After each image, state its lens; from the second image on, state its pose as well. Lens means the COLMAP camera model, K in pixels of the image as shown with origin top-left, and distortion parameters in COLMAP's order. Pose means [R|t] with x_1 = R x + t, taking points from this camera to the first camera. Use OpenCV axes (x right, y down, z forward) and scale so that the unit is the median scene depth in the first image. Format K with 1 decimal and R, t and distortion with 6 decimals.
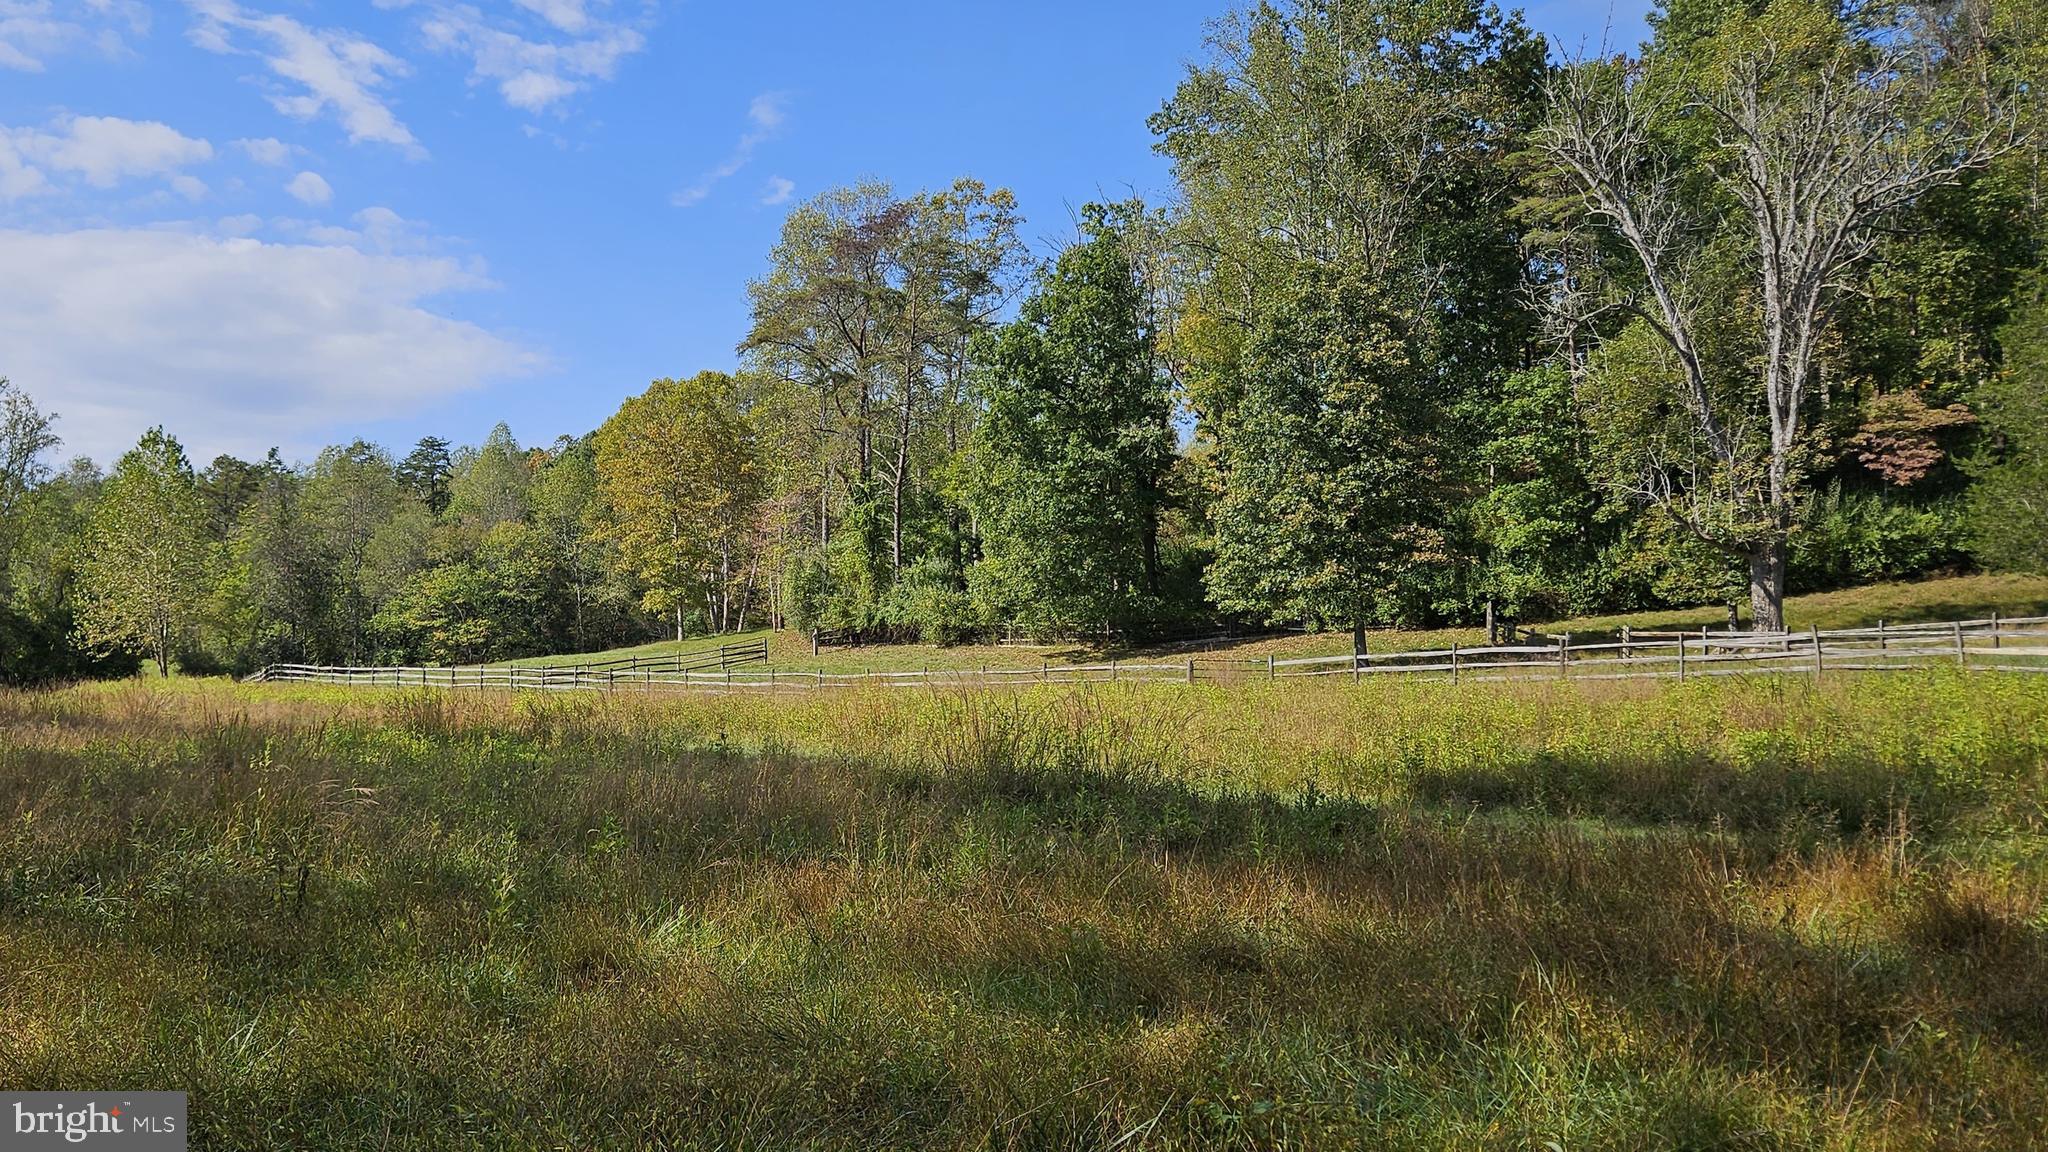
lens RADIAL K [[1600.0, 0, 1096.3], [0, 1600.0, 575.5], [0, 0, 1]] dist [-0.005177, -0.000748]
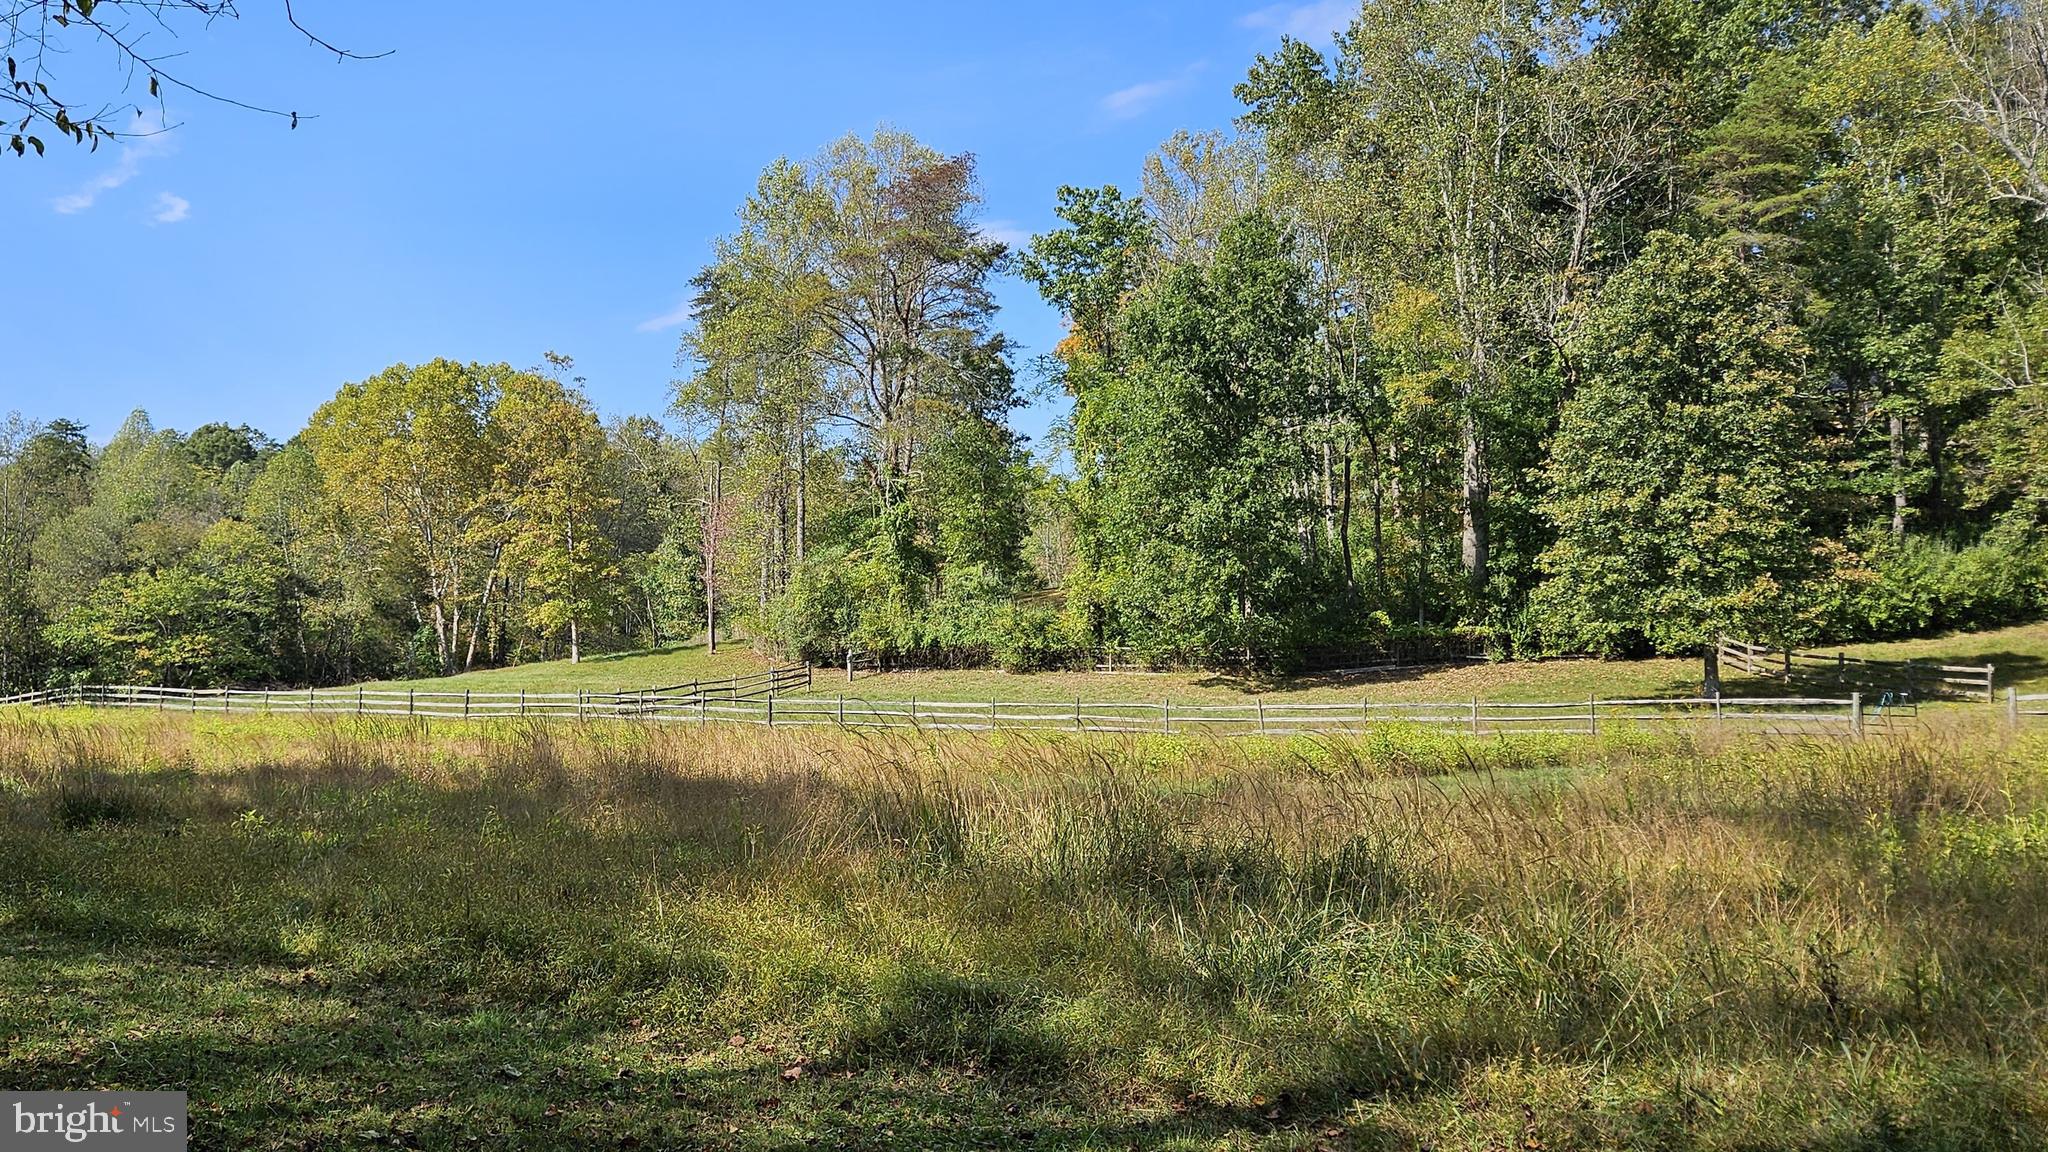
lens RADIAL K [[1600.0, 0, 1096.3], [0, 1600.0, 575.5], [0, 0, 1]] dist [-0.005177, -0.000748]
pose [[0.969611, 0.027898, 0.243055, -0.256042], [-0.022575, 0.999441, -0.024656, 0.012505], [-0.243607, 0.018420, 0.969699, 0.158219]]
